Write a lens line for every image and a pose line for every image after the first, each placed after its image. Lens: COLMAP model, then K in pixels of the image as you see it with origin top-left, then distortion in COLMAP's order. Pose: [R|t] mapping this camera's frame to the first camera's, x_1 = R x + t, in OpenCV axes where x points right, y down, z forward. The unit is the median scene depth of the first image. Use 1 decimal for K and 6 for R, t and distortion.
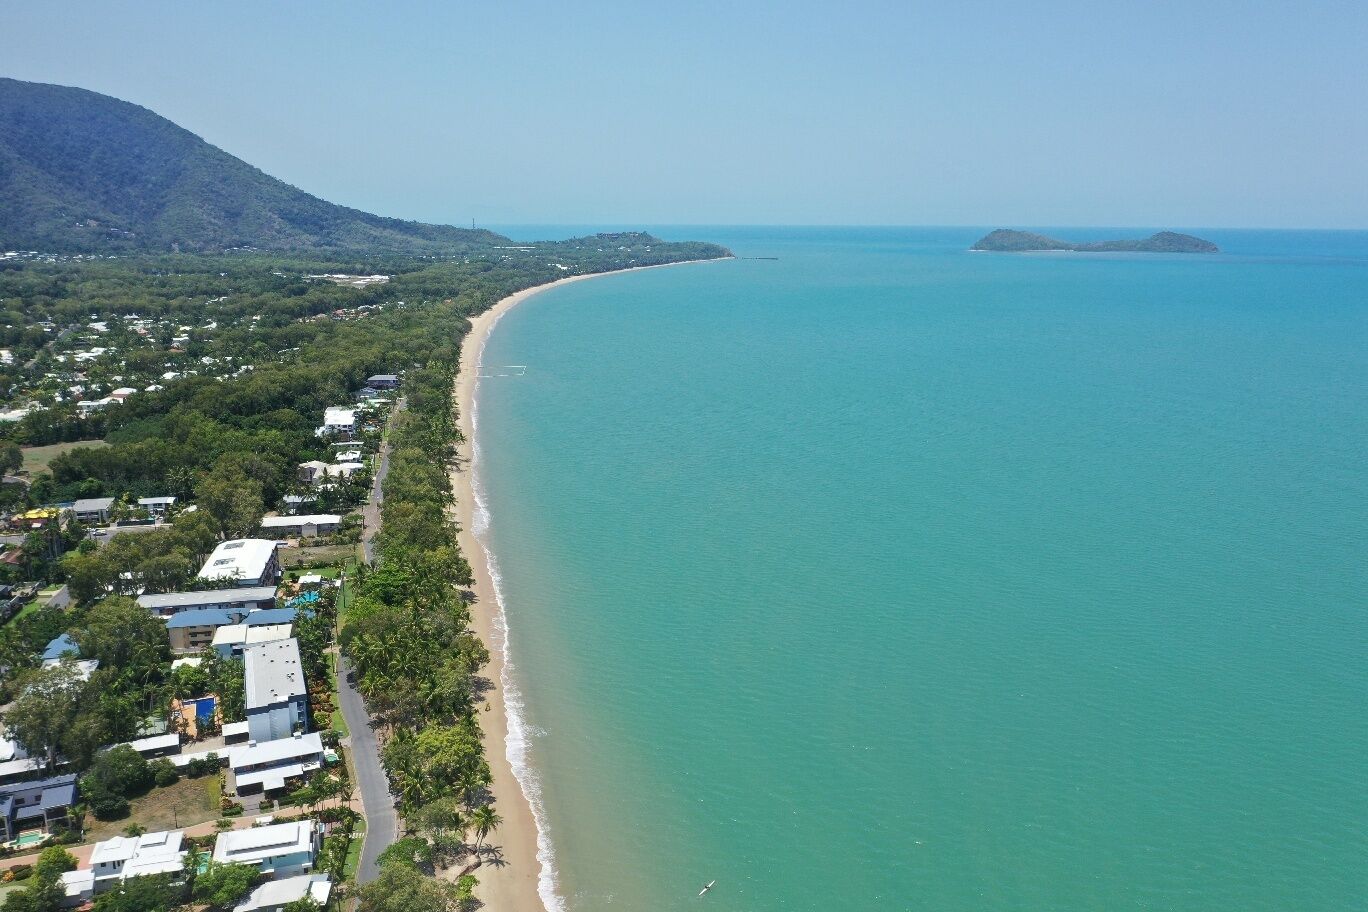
lens RADIAL K [[1070.8, 0, 680.2], [0, 1070.8, 454.5], [0, 0, 1]] dist [-0.011306, 0.004294]
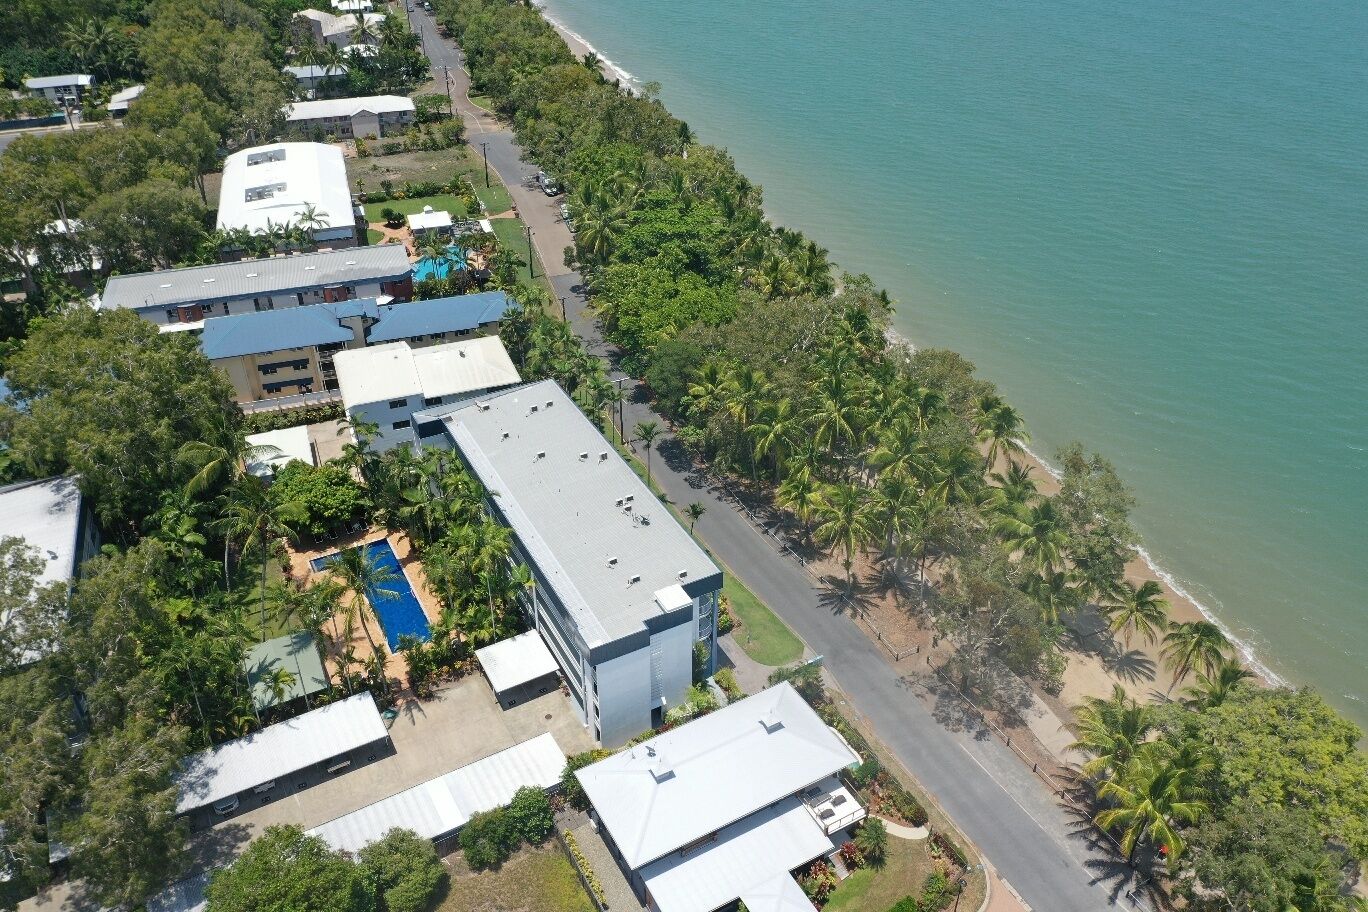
lens RADIAL K [[1070.8, 0, 687.9], [0, 1070.8, 452.9], [0, 0, 1]] dist [-0.011306, 0.004294]
pose [[0.995579, -0.052156, 0.078114, -0.265063], [0.020790, 0.933395, 0.358247, 0.039190], [-0.091596, -0.355040, 0.930353, 0.466661]]
